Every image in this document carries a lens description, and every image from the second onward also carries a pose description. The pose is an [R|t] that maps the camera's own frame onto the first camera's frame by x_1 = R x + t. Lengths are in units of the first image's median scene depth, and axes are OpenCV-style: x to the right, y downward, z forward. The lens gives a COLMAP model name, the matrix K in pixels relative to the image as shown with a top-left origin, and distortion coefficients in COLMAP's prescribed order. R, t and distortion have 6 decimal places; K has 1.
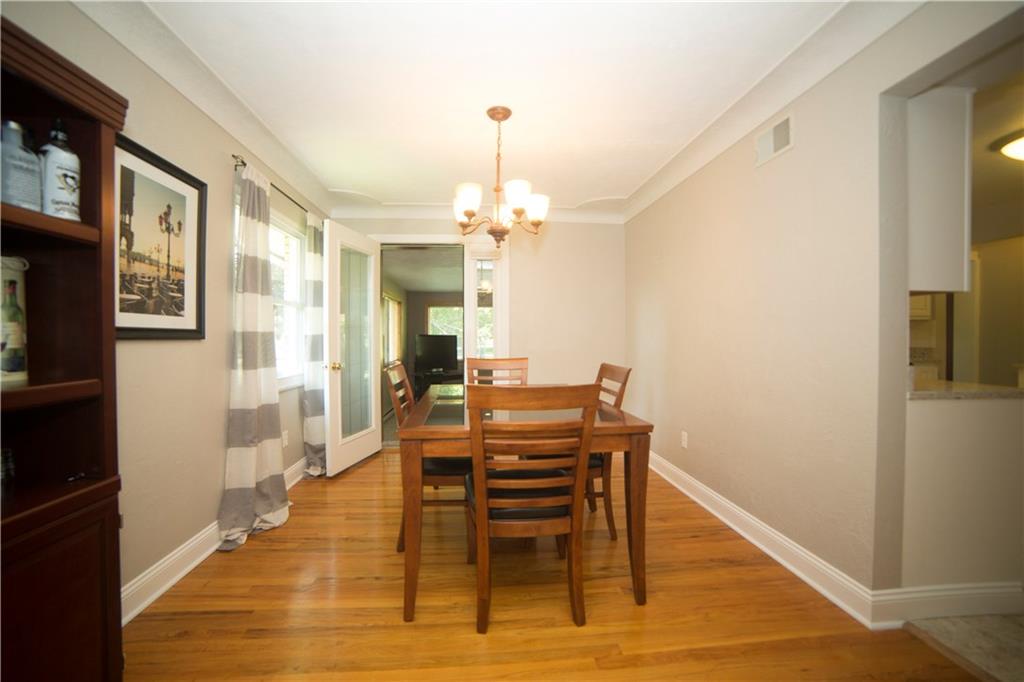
lens RADIAL K [[420.4, 0, 510.2], [0, 420.4, 339.9], [0, 0, 1]] dist [-0.111081, 0.038711]
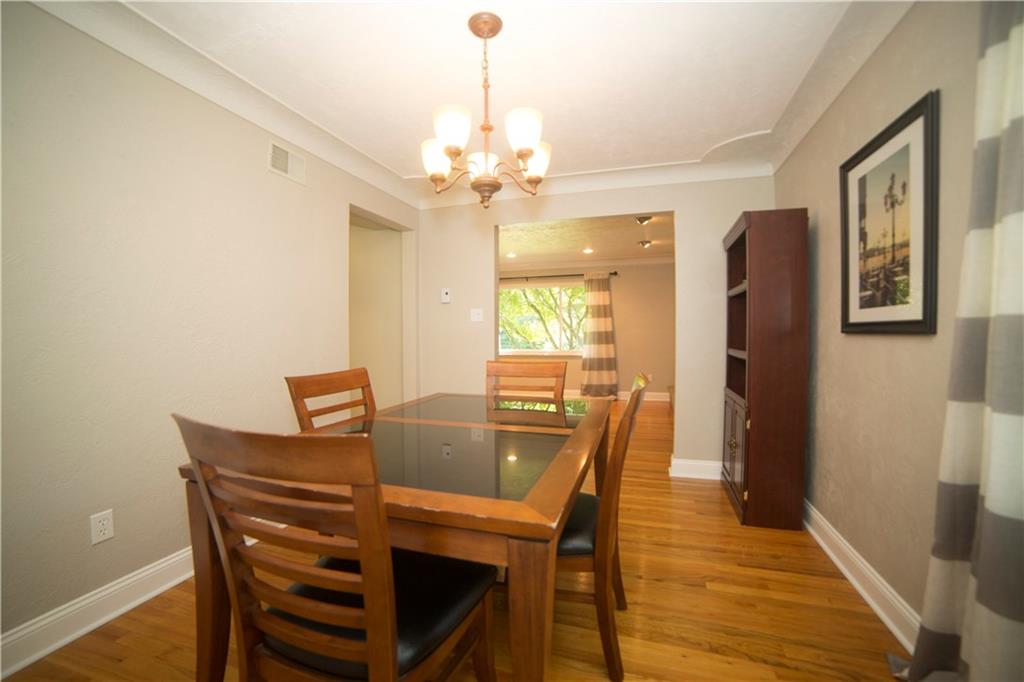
lens RADIAL K [[420.4, 0, 510.2], [0, 420.4, 339.9], [0, 0, 1]] dist [-0.111081, 0.038711]
pose [[-0.922855, 0.000276, 0.385148, -0.419305], [0.009585, 0.999706, 0.022250, -0.014359], [-0.385029, 0.024226, -0.922587, 2.029918]]
